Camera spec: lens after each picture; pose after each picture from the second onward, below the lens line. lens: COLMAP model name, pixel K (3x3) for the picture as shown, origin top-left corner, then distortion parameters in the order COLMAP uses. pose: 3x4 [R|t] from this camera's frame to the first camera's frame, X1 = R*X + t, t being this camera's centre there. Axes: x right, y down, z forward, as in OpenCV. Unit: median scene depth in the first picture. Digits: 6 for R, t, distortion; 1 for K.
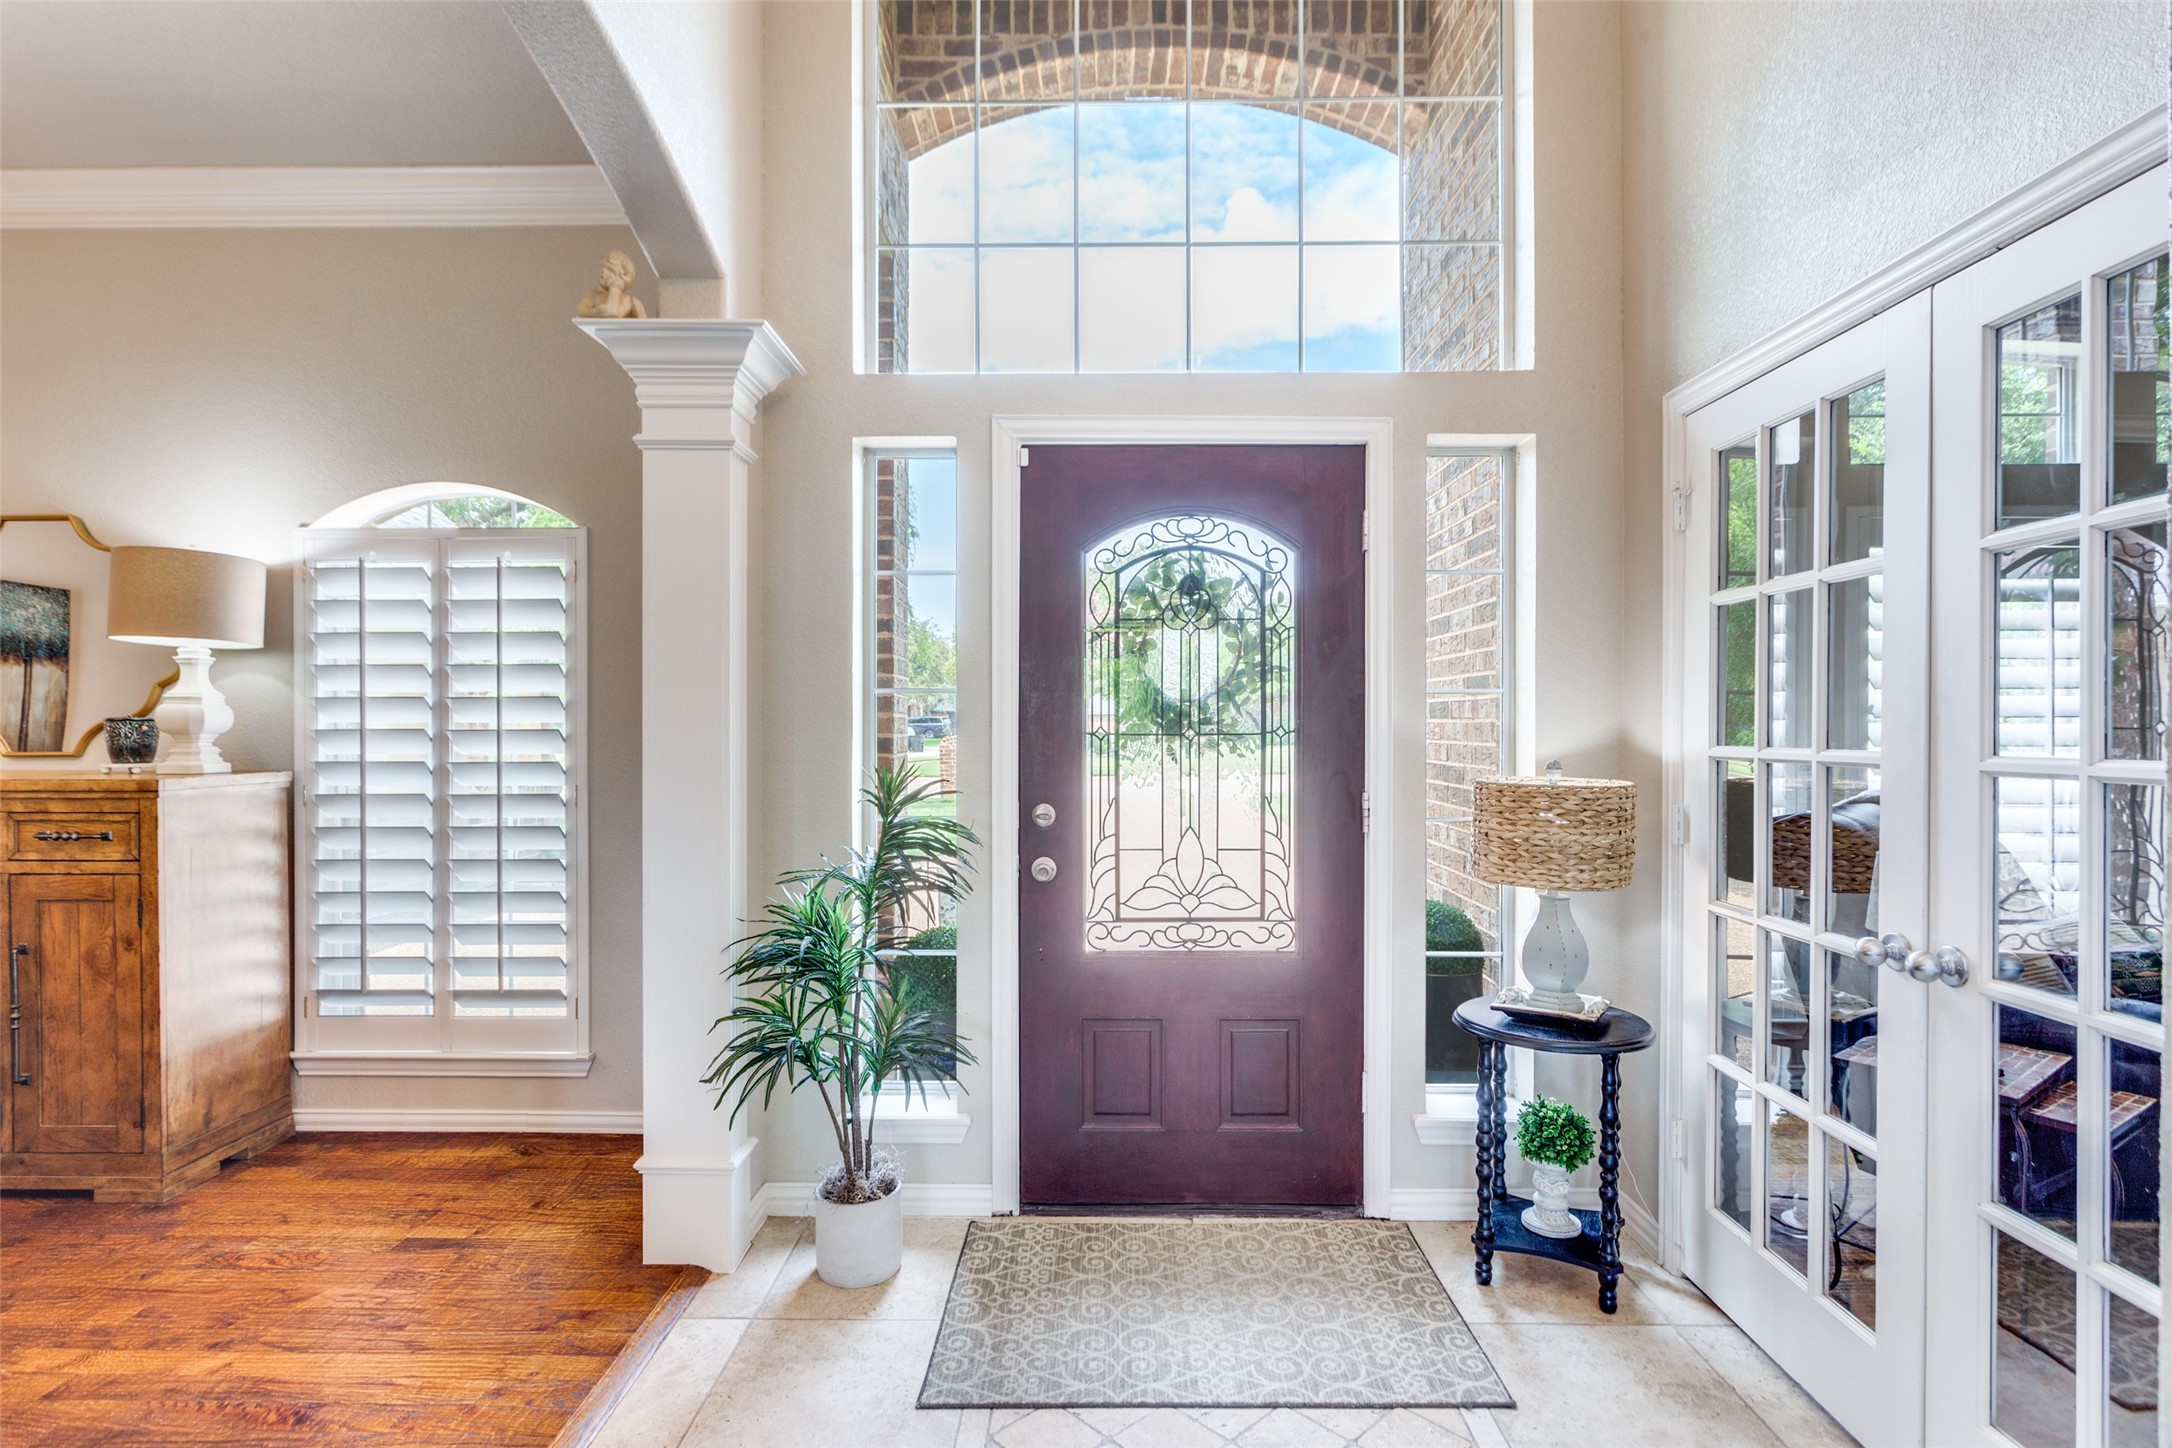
lens RADIAL K [[1077.1, 0, 1089.1], [0, 1077.1, 727.8], [0, 0, 1]] dist [-0.010285, 0.005512]
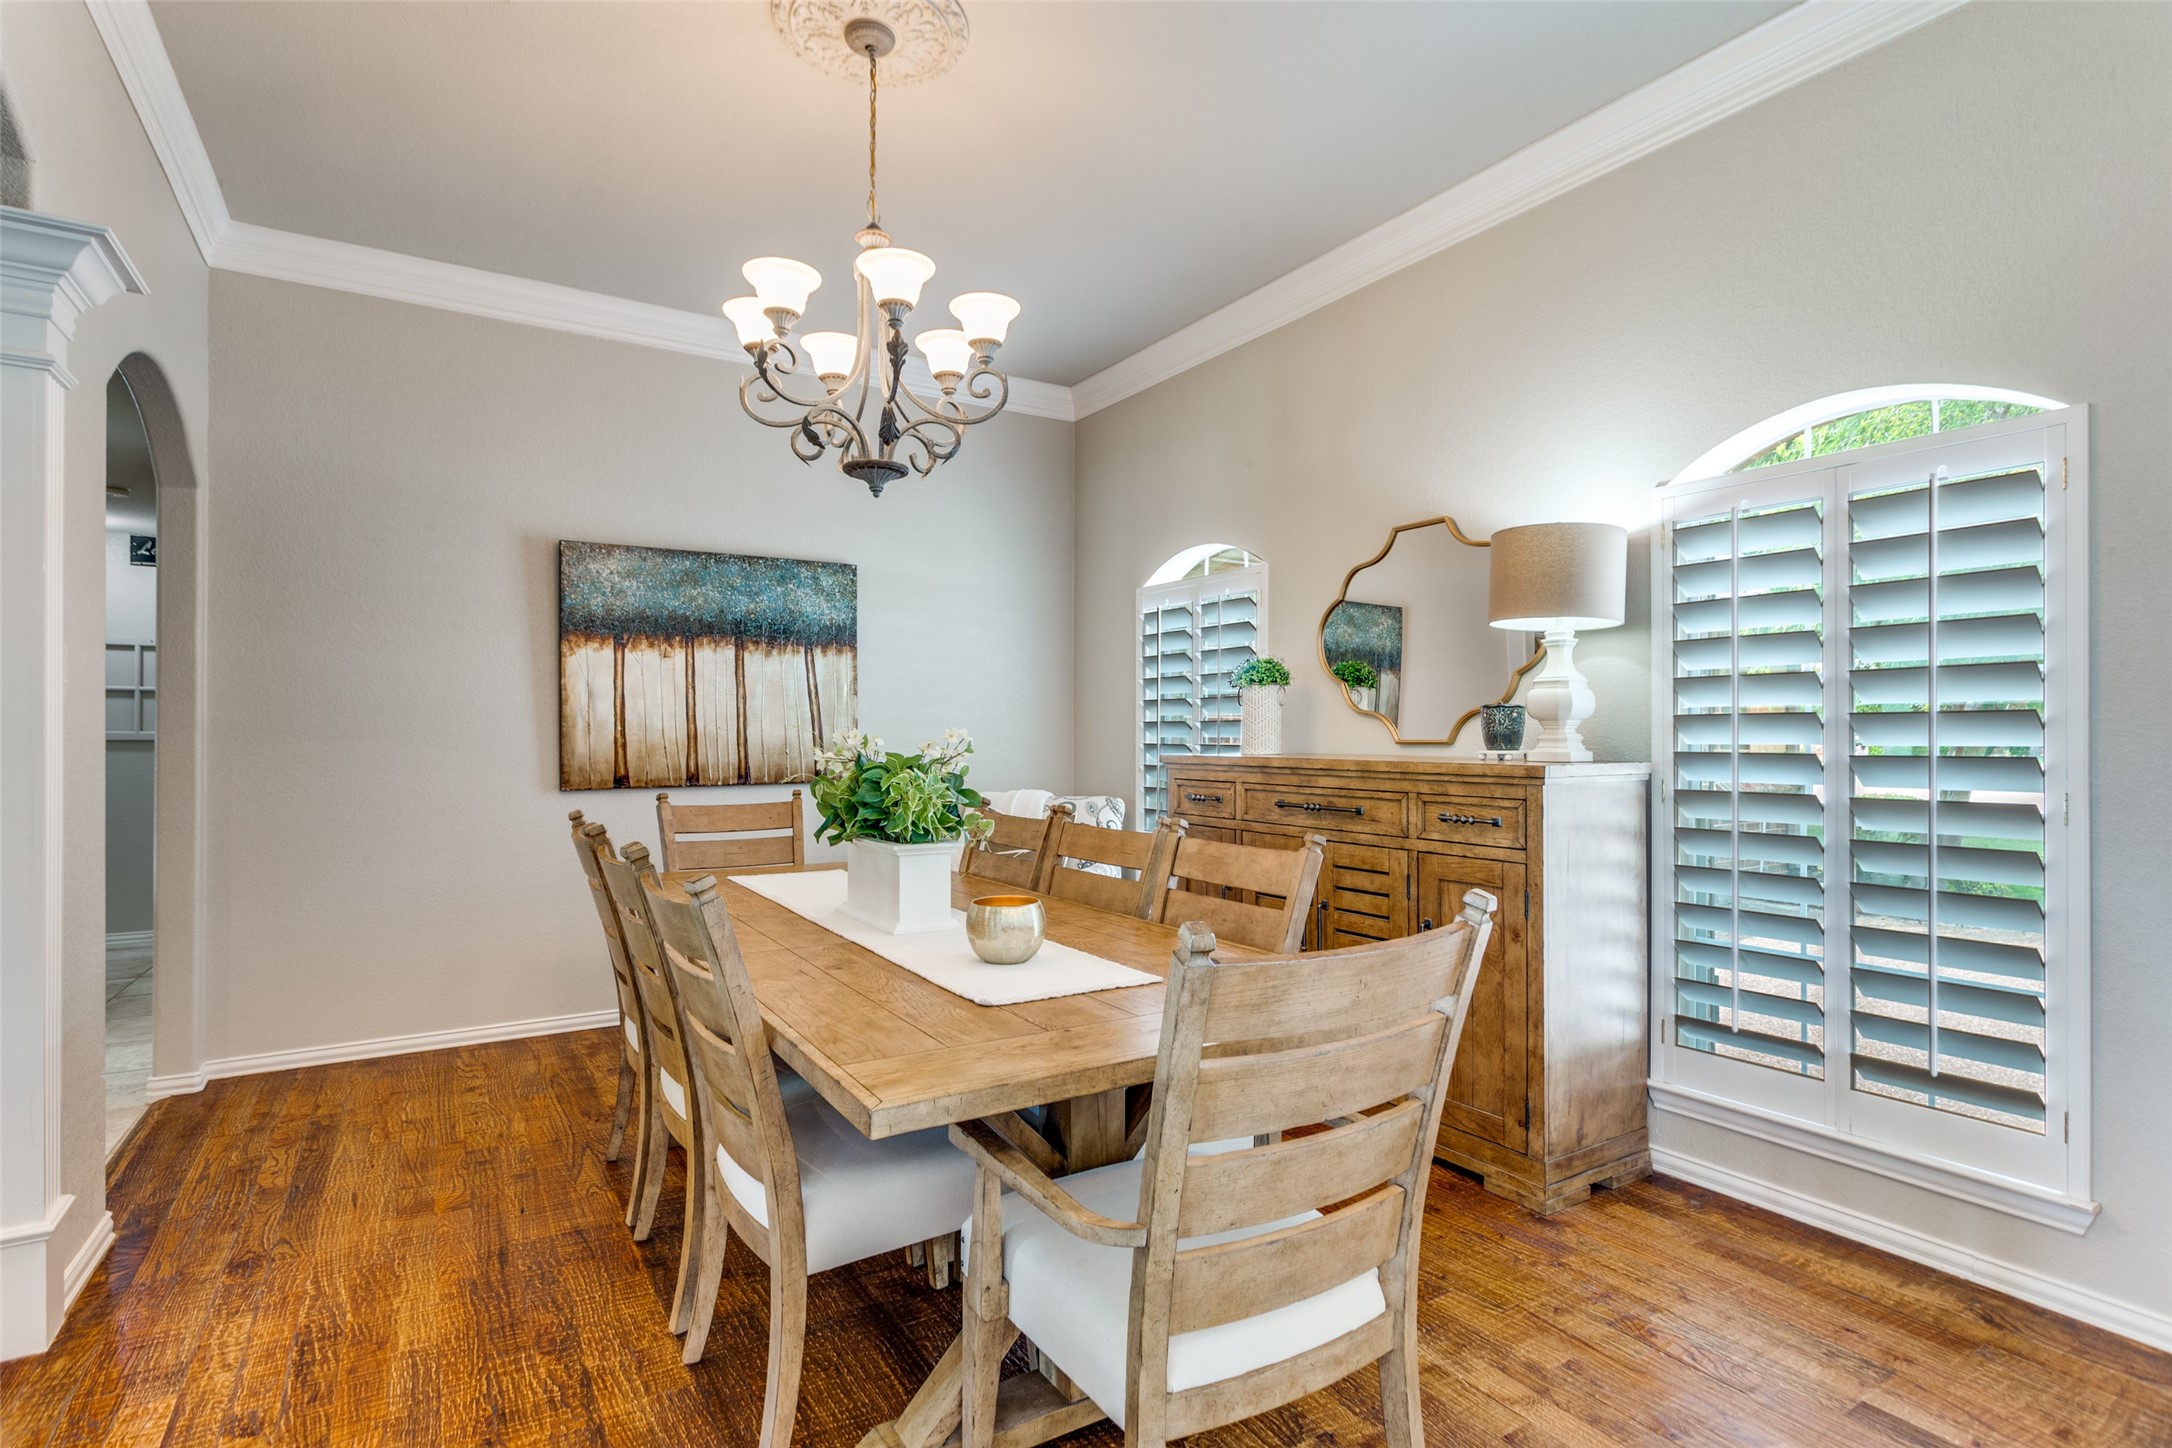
lens RADIAL K [[1077.1, 0, 1082.4], [0, 1077.1, 729.3], [0, 0, 1]] dist [-0.010285, 0.005512]
pose [[0.533925, -0.002515, -0.845528, -0.276602], [-0.003159, 0.999983, -0.004969, 0.021615], [0.845526, 0.005324, 0.533908, 0.146261]]
